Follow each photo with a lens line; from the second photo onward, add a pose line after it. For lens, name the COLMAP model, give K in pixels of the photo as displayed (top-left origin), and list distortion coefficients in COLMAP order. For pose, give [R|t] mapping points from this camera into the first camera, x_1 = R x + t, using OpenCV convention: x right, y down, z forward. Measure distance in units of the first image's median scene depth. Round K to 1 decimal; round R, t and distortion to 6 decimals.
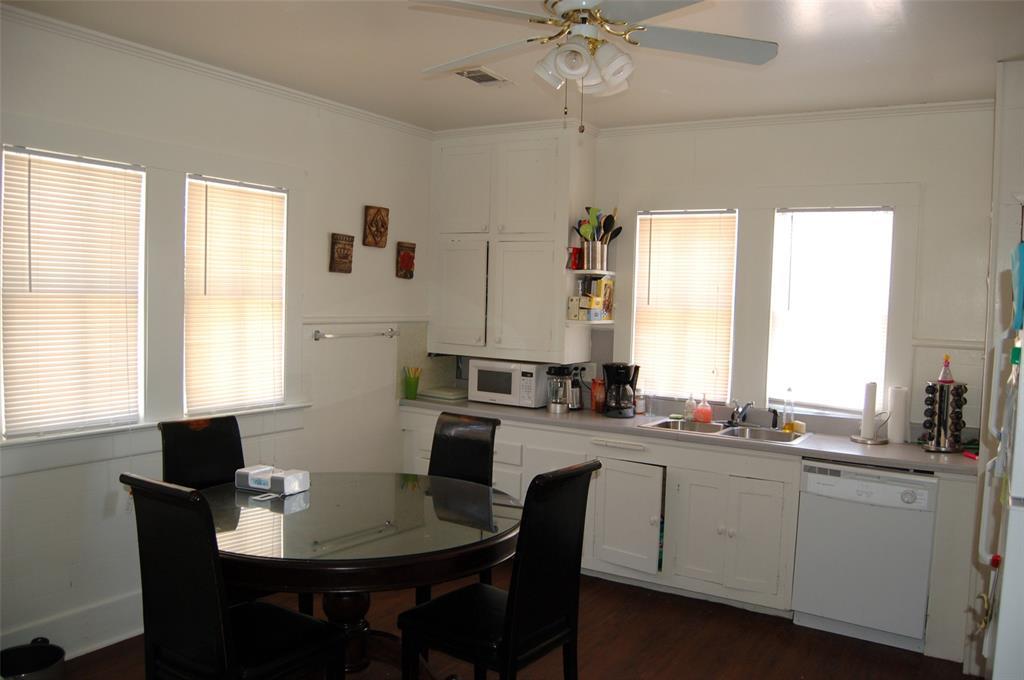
lens RADIAL K [[828.2, 0, 512.0], [0, 828.2, 340.0], [0, 0, 1]] dist [-0.067241, 0.037554]
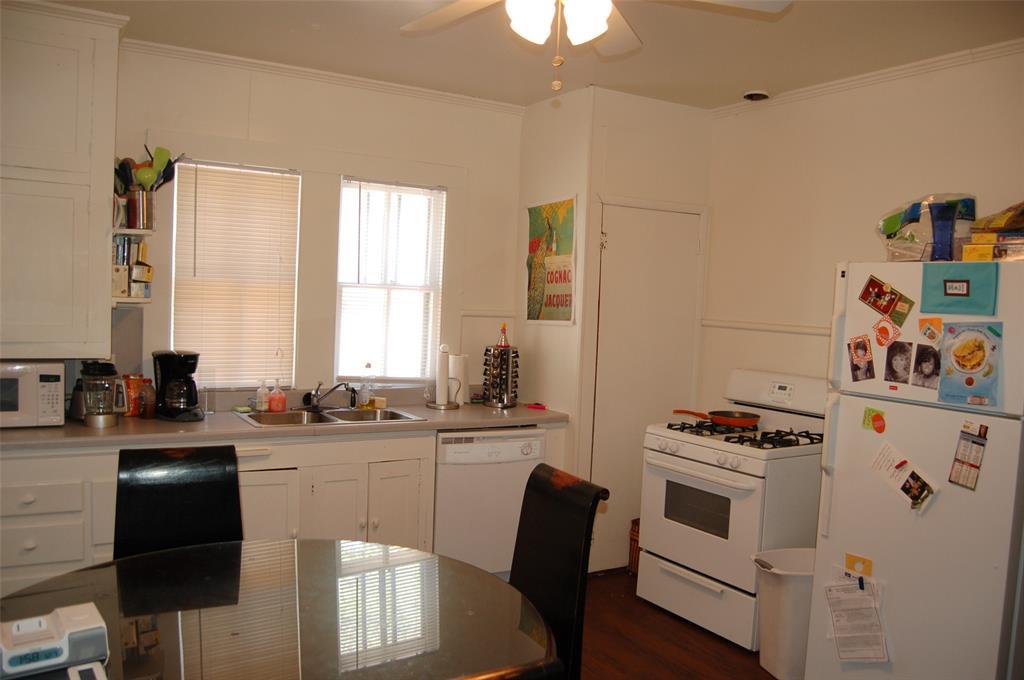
lens RADIAL K [[828.2, 0, 512.0], [0, 828.2, 340.0], [0, 0, 1]] dist [-0.067241, 0.037554]
pose [[0.468587, -0.065020, 0.881021, -0.435569], [0.018790, 0.997796, 0.063644, -0.028348], [-0.883218, -0.013269, 0.468776, 0.386464]]
